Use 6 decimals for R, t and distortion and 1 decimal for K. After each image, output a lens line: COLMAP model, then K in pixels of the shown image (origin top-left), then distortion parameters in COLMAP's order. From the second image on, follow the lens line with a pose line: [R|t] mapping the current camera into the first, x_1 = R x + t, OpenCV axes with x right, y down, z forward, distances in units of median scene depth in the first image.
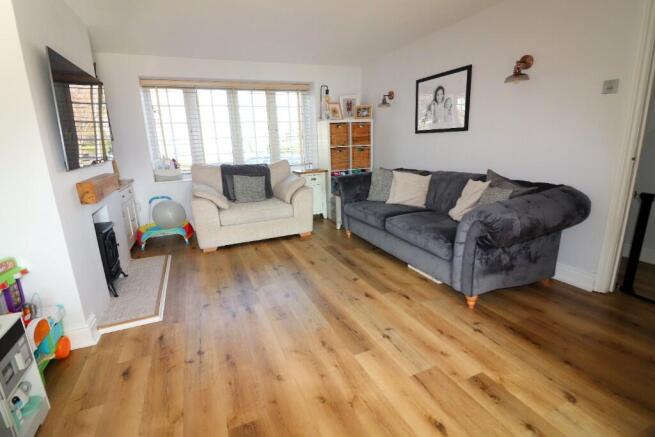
lens RADIAL K [[306.7, 0, 324.6], [0, 306.7, 212.6], [0, 0, 1]] dist [-0.001036, 0.000091]
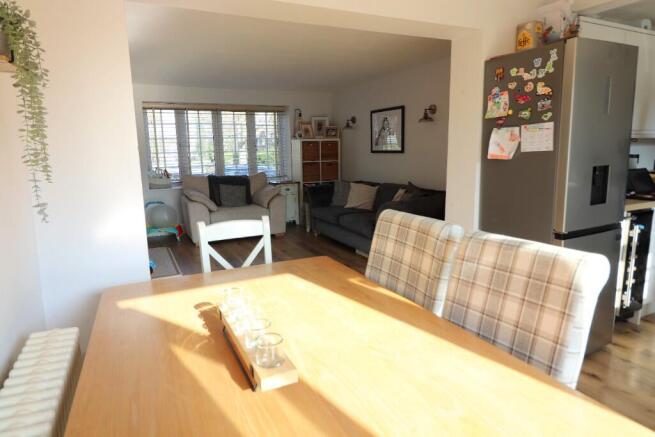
lens RADIAL K [[399.9, 0, 326.8], [0, 399.9, 219.9], [0, 0, 1]] dist [-0.001417, -0.000178]
pose [[0.998299, 0.011112, 0.057235, 0.028786], [-0.007995, 0.998487, -0.054405, 0.090808], [-0.057753, 0.053855, 0.996877, -0.524853]]
